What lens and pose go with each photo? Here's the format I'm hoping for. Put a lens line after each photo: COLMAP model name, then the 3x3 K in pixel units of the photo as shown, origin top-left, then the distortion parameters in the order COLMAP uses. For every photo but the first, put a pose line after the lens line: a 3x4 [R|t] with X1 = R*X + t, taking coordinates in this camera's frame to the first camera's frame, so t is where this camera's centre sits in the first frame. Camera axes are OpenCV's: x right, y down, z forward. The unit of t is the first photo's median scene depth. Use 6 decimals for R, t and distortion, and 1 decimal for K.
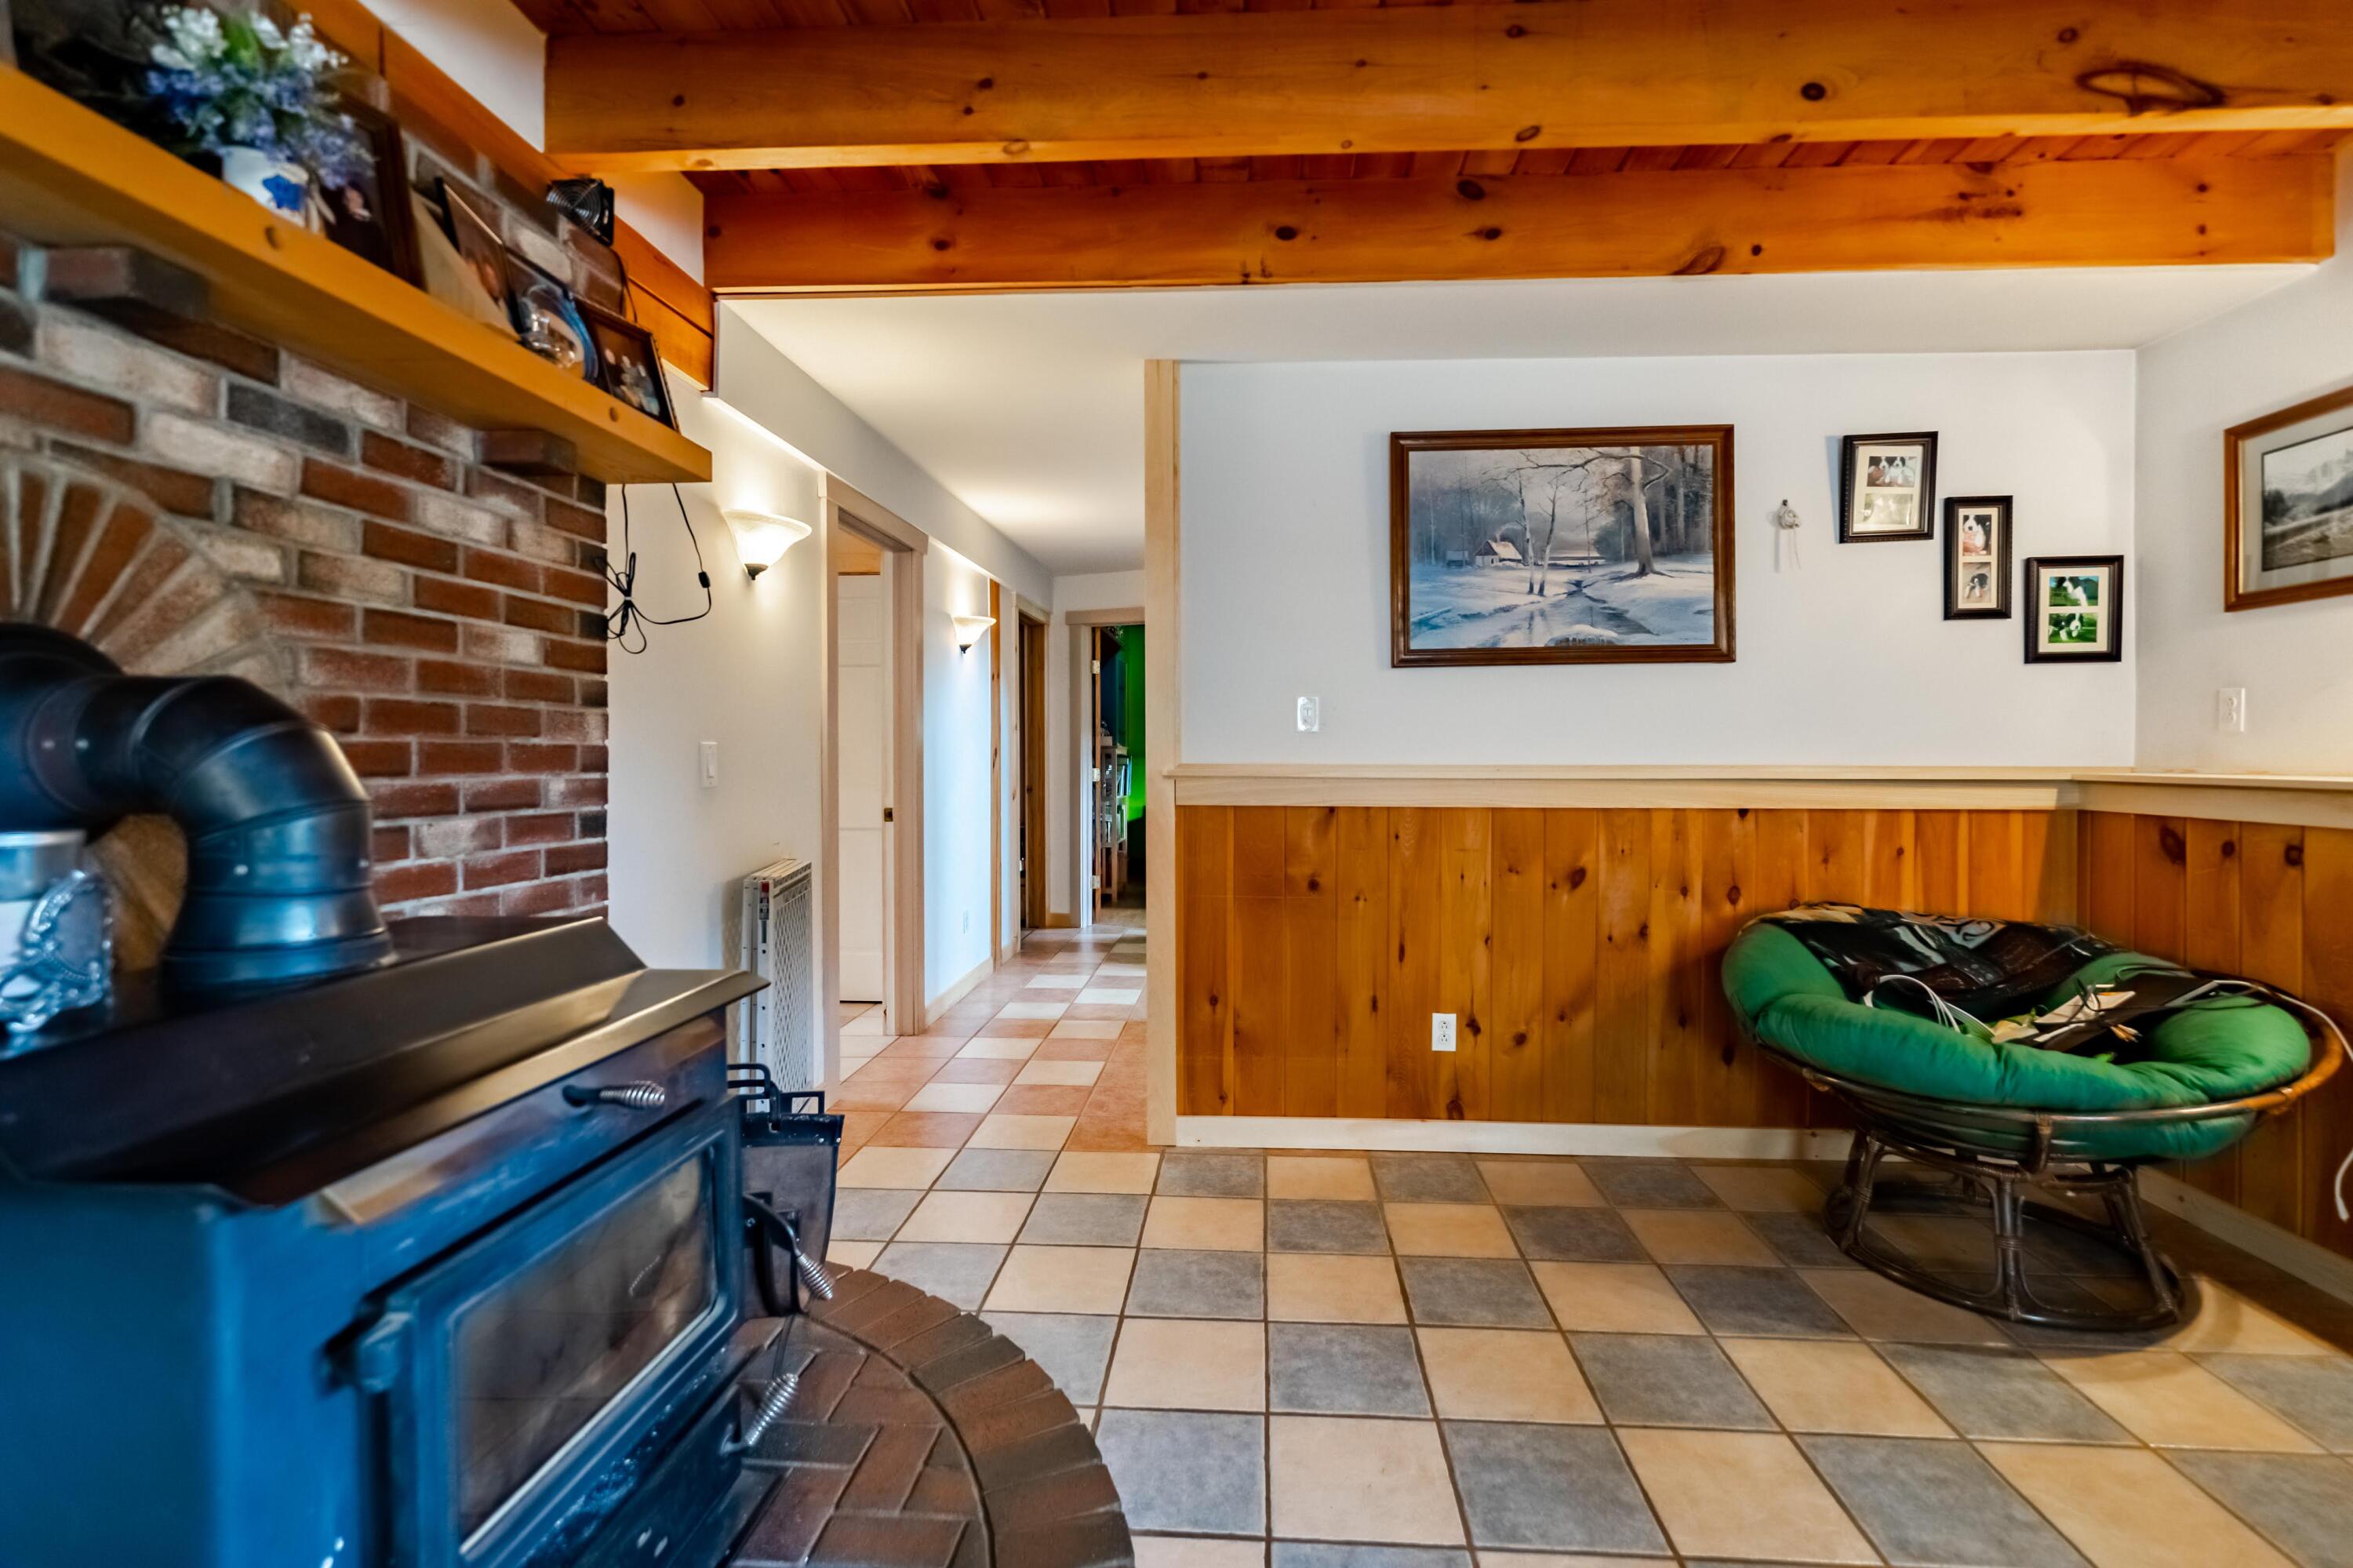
lens RADIAL K [[1035.9, 0, 1177.9], [0, 1035.9, 758.9], [0, 0, 1]] dist [-0.002901, -0.000602]
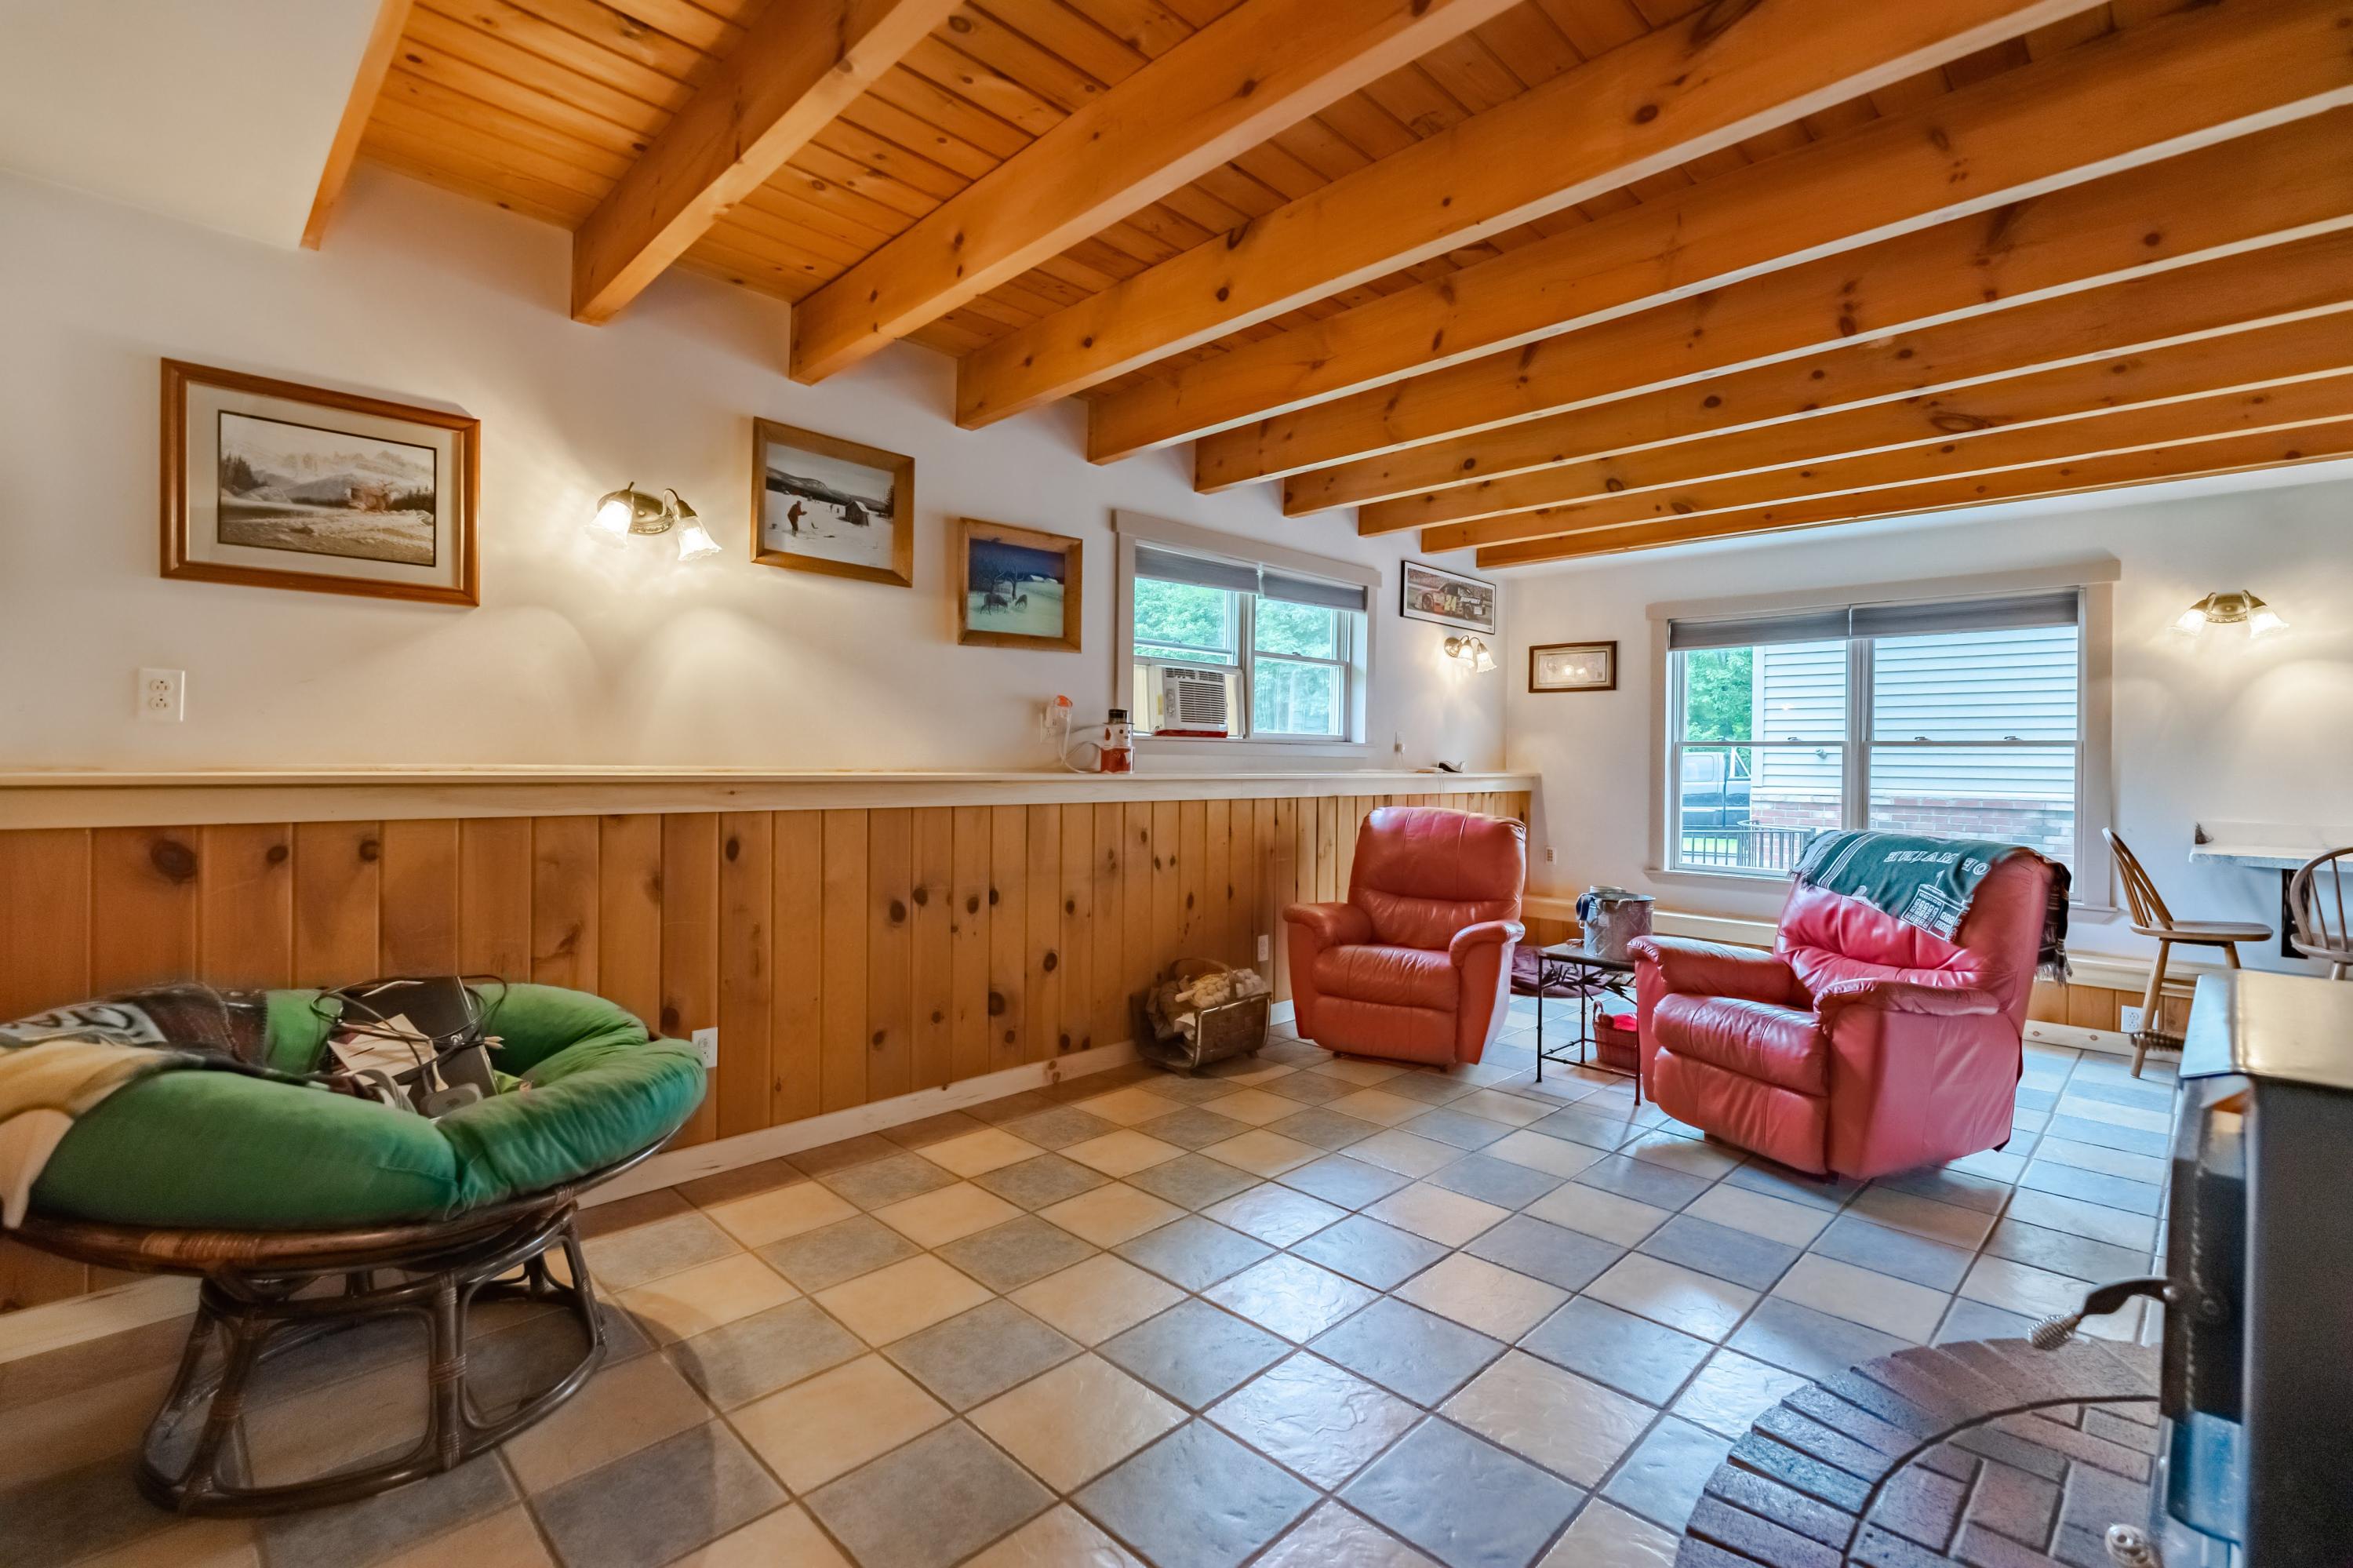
lens RADIAL K [[1035.9, 0, 1199.3], [0, 1035.9, 769.8], [0, 0, 1]] dist [-0.002901, -0.000602]
pose [[-0.759919, -0.019695, 0.649719, -0.248428], [-0.009271, 0.999768, 0.019462, -0.016606], [-0.649951, 0.008766, -0.759925, 1.627210]]
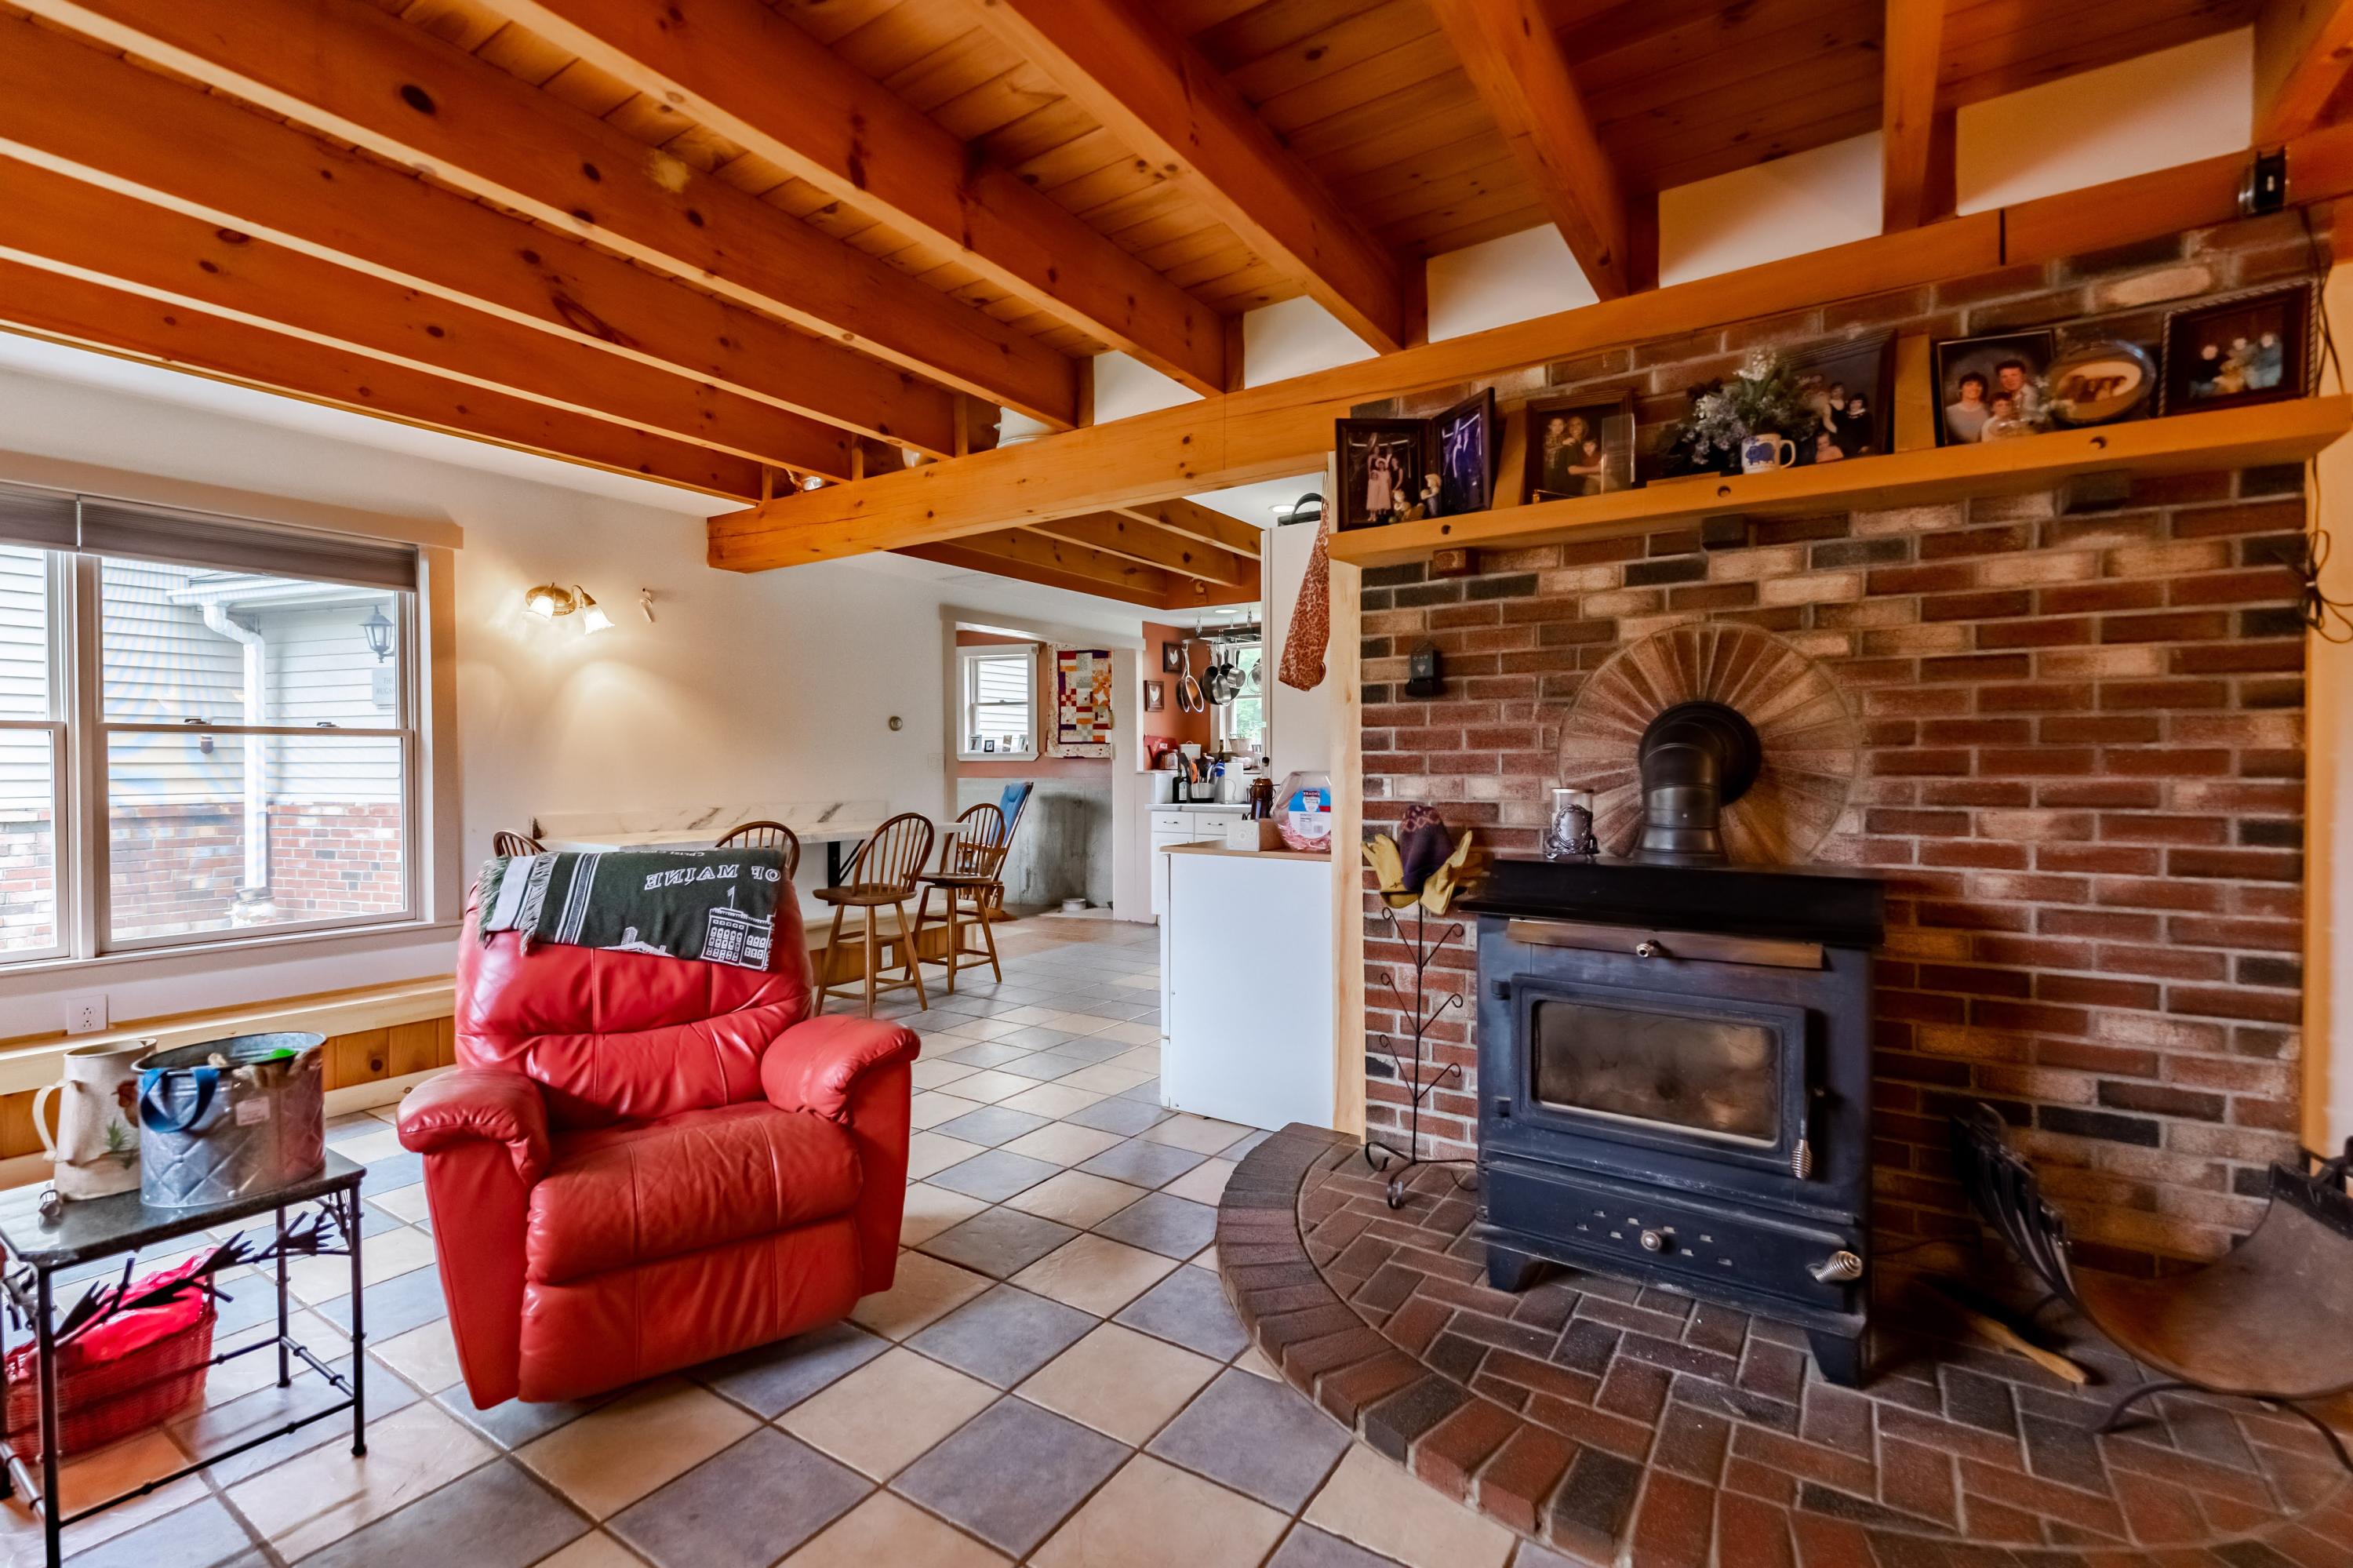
lens RADIAL K [[1035.9, 0, 1178.3], [0, 1035.9, 773.7], [0, 0, 1]] dist [-0.002901, -0.000602]
pose [[-0.480444, 0.008419, -0.876985, 0.881906], [-0.003252, 0.999930, 0.011380, 0.002311], [0.877019, 0.008319, -0.480383, 0.695582]]
